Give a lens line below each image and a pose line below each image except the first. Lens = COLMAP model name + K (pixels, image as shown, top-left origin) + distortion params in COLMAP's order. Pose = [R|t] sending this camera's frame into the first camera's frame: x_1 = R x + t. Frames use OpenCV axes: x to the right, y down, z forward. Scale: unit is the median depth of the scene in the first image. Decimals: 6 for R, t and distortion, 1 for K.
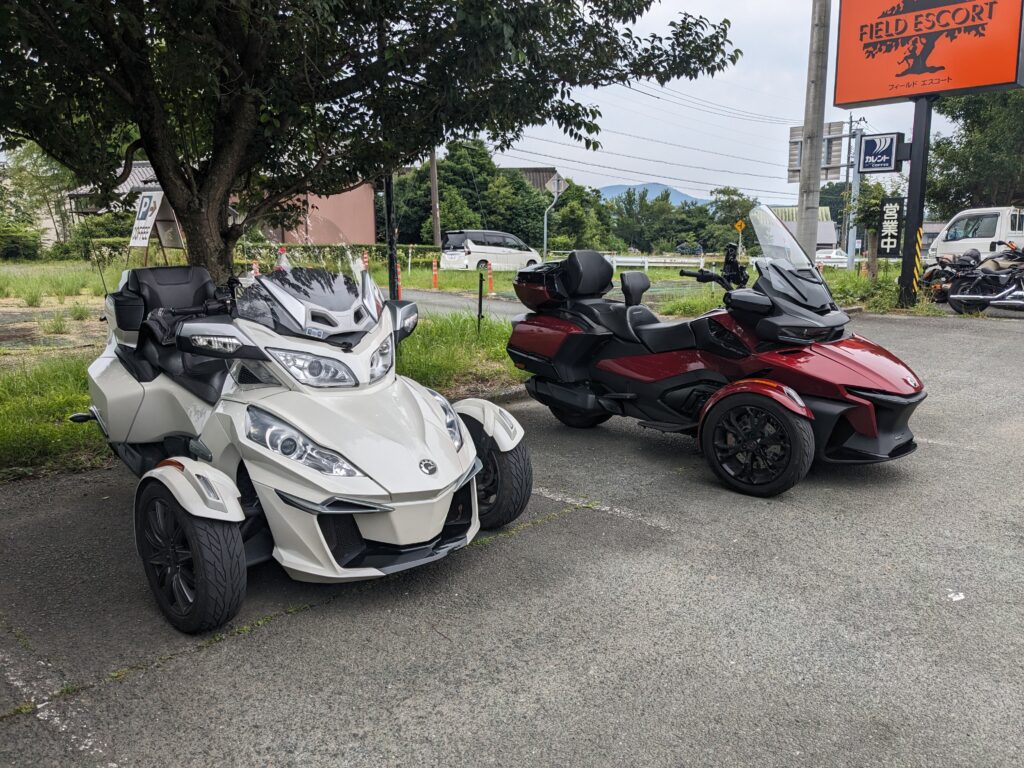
lens RADIAL K [[805.9, 0, 496.7], [0, 805.9, 382.3], [0, 0, 1]] dist [0.036169, -0.046269]
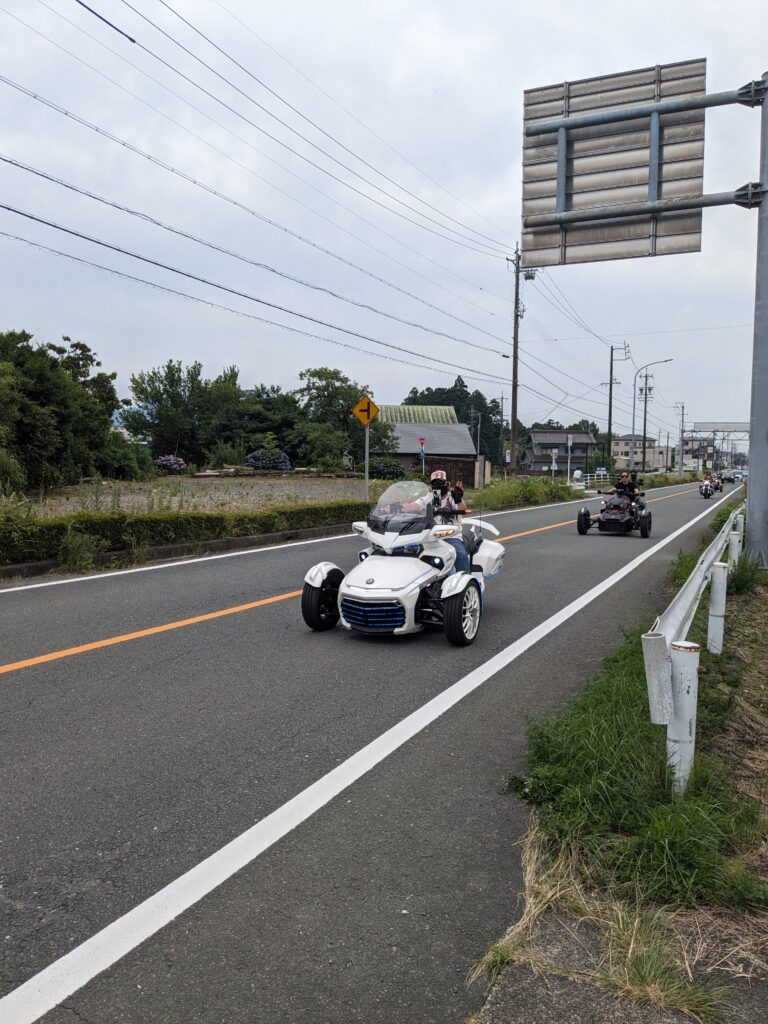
lens RADIAL K [[802.9, 0, 385.3], [0, 802.9, 519.1], [0, 0, 1]] dist [0.044314, -0.062755]
pose [[0.939253, -0.012126, 0.343011, 0.106287], [0.040305, 0.996358, -0.075144, -0.067243], [-0.340851, 0.084405, 0.936321, 0.383463]]
